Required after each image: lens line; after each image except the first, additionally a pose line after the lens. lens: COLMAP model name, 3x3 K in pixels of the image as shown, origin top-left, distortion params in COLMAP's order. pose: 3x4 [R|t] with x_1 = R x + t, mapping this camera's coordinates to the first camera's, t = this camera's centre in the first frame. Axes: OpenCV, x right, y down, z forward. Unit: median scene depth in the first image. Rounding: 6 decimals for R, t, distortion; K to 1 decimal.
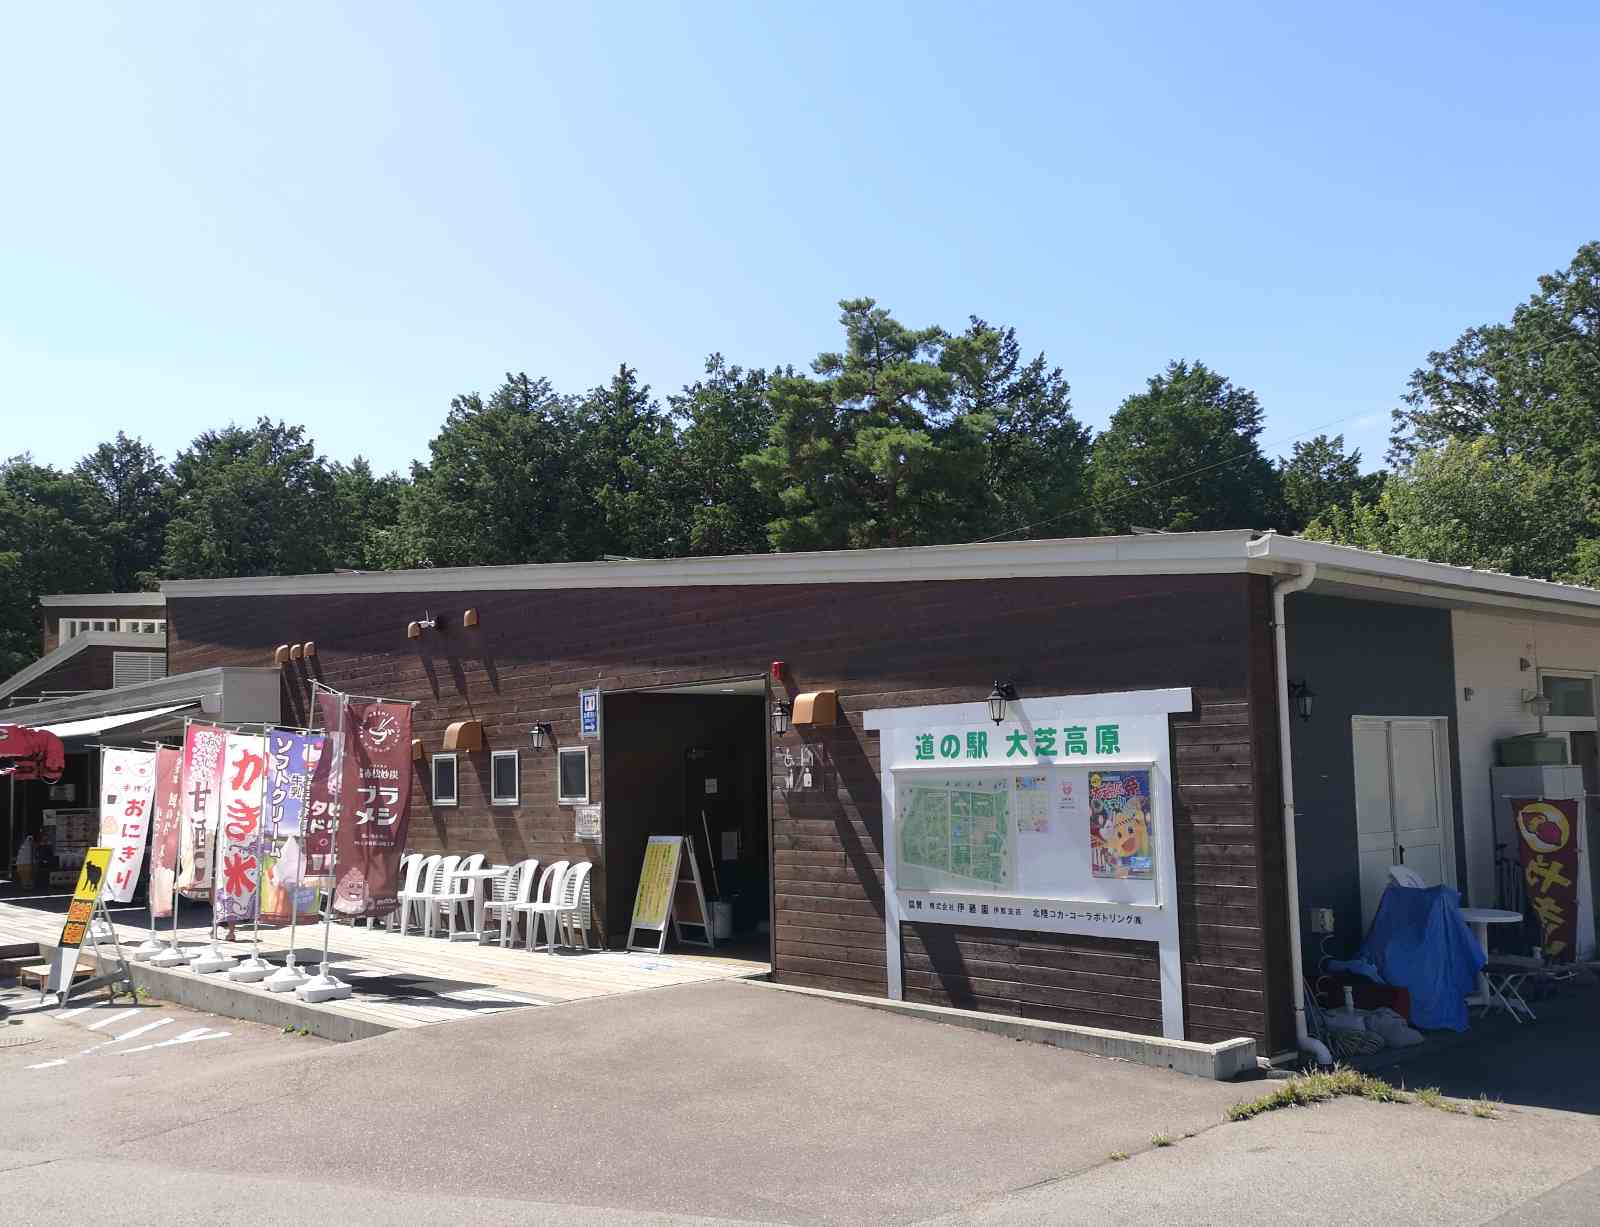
lens RADIAL K [[1501.3, 0, 805.5], [0, 1501.3, 605.6], [0, 0, 1]] dist [0.004412, 0.000000]
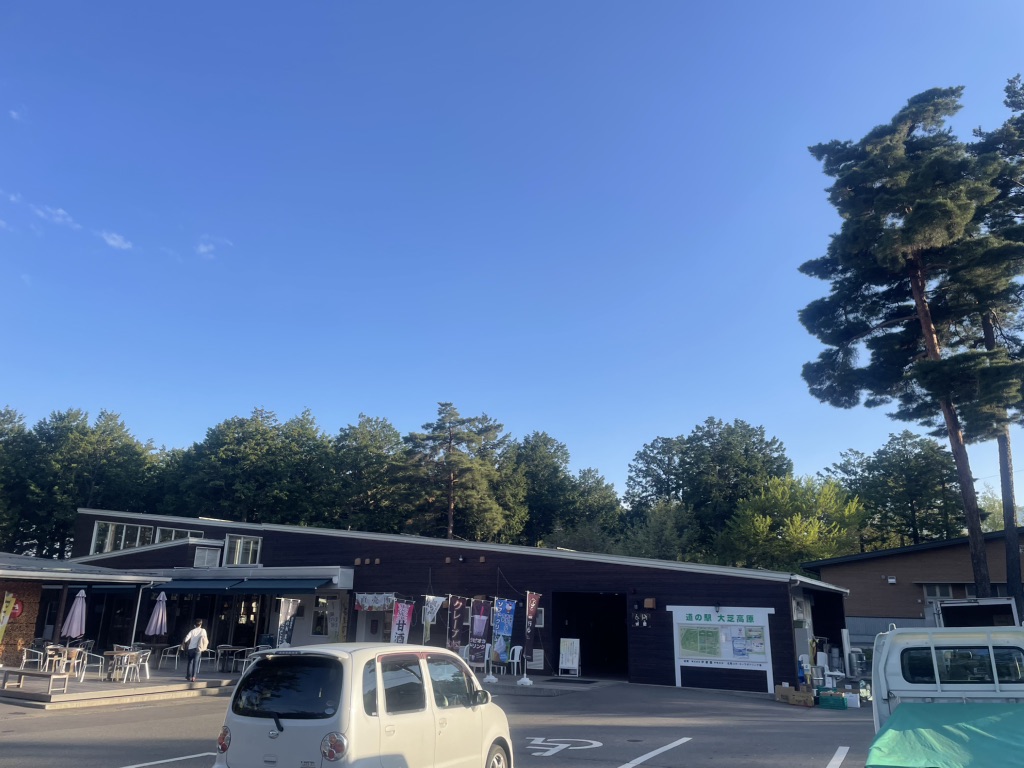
lens RADIAL K [[758.4, 0, 522.8], [0, 758.4, 376.7], [0, 0, 1]] dist [0.078672, -0.107609]
pose [[0.941660, 0.137703, 0.307106, -0.603039], [-0.080528, 0.978150, -0.191673, -0.058190], [-0.326790, 0.155761, 0.932173, -0.464219]]
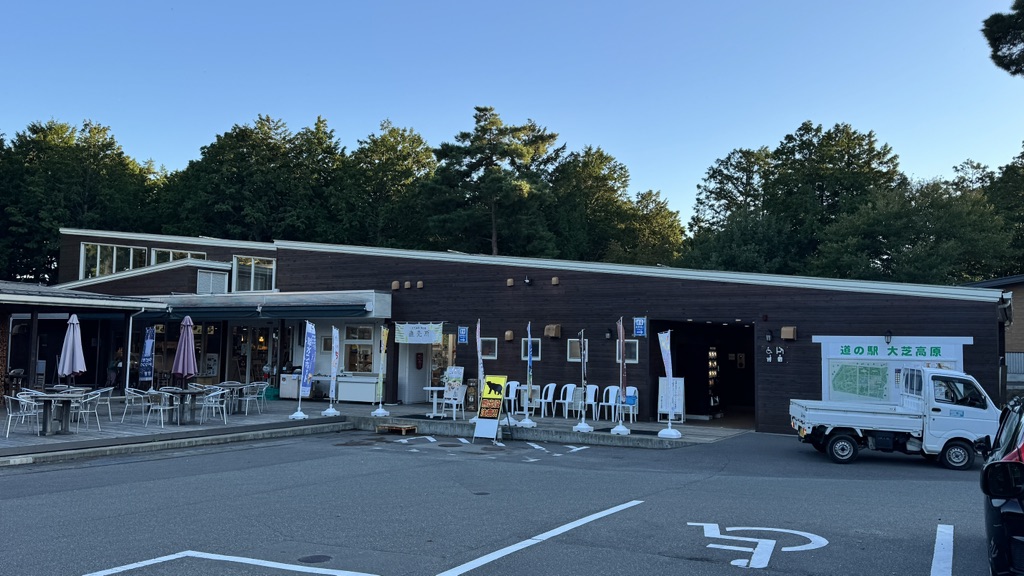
lens RADIAL K [[833.4, 0, 519.5], [0, 833.4, 292.1], [0, 0, 1]] dist [0.037714, -0.041778]
pose [[0.956888, 0.061756, 0.283818, -0.580061], [-0.075525, 0.996427, 0.037816, -0.016929], [-0.280468, -0.057621, 0.958132, -0.200697]]
